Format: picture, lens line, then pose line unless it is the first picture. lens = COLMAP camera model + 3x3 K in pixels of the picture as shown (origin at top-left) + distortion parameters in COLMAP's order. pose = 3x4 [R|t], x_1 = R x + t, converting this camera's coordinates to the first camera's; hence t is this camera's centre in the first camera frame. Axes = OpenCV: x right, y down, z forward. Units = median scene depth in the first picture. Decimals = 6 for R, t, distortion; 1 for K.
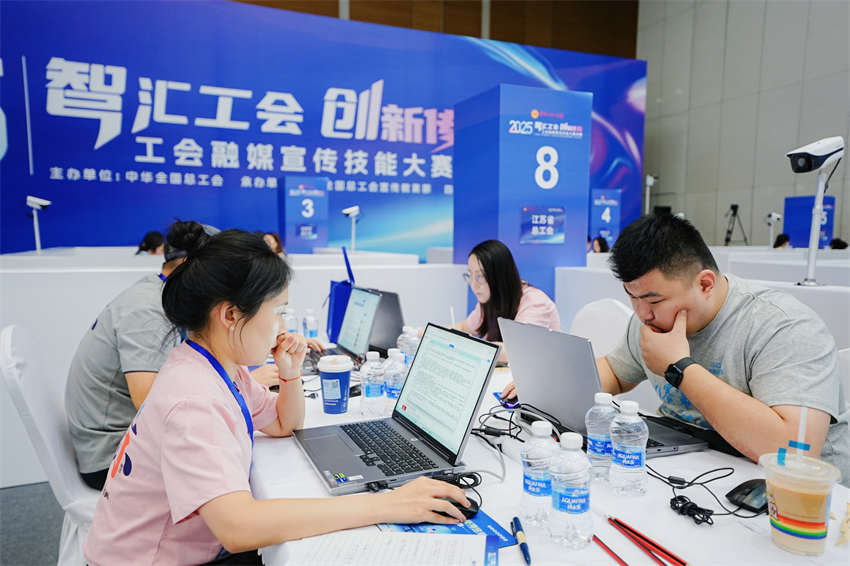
lens RADIAL K [[654.4, 0, 426.6], [0, 654.4, 290.0], [0, 0, 1]] dist [0.017261, 0.097868]
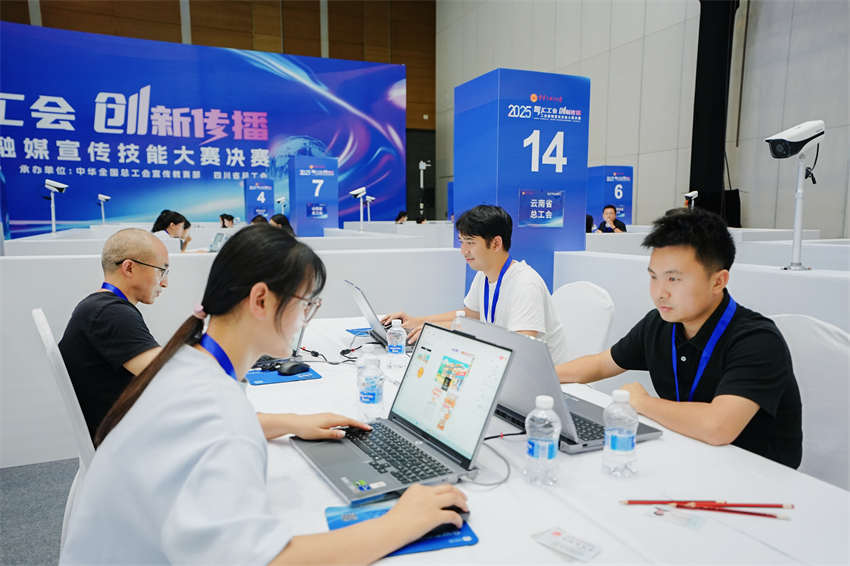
lens RADIAL K [[654.4, 0, 427.7], [0, 654.4, 288.9], [0, 0, 1]] dist [0.017261, 0.097868]
pose [[0.999904, -0.013771, -0.001362, 0.454797], [0.013795, 0.999724, 0.019002, 0.043408], [0.001100, -0.019019, 0.999819, -0.243816]]
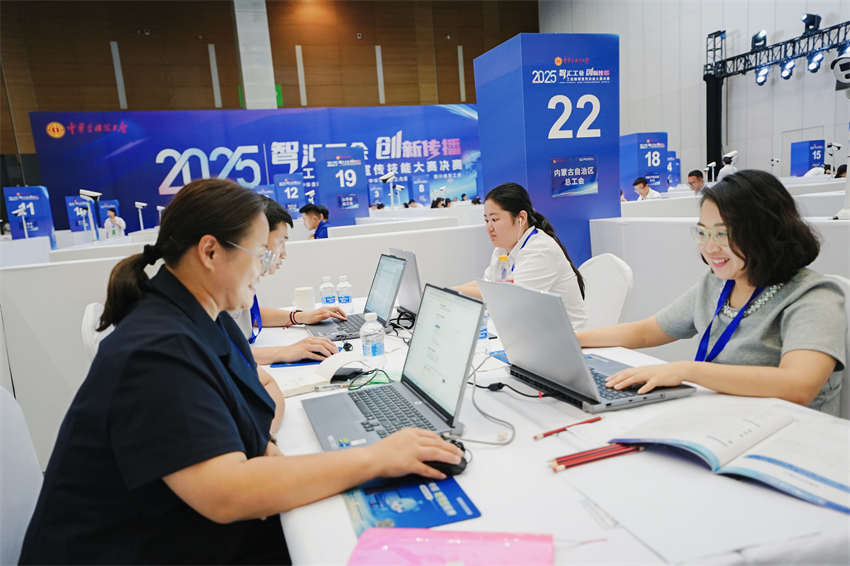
lens RADIAL K [[654.4, 0, 391.1], [0, 654.4, 283.1], [0, 0, 1]] dist [0.017261, 0.097868]
pose [[0.992143, -0.067758, -0.105171, 0.096839], [0.072315, 0.996574, 0.040136, 0.102875], [0.102092, -0.047426, 0.993644, -1.238978]]
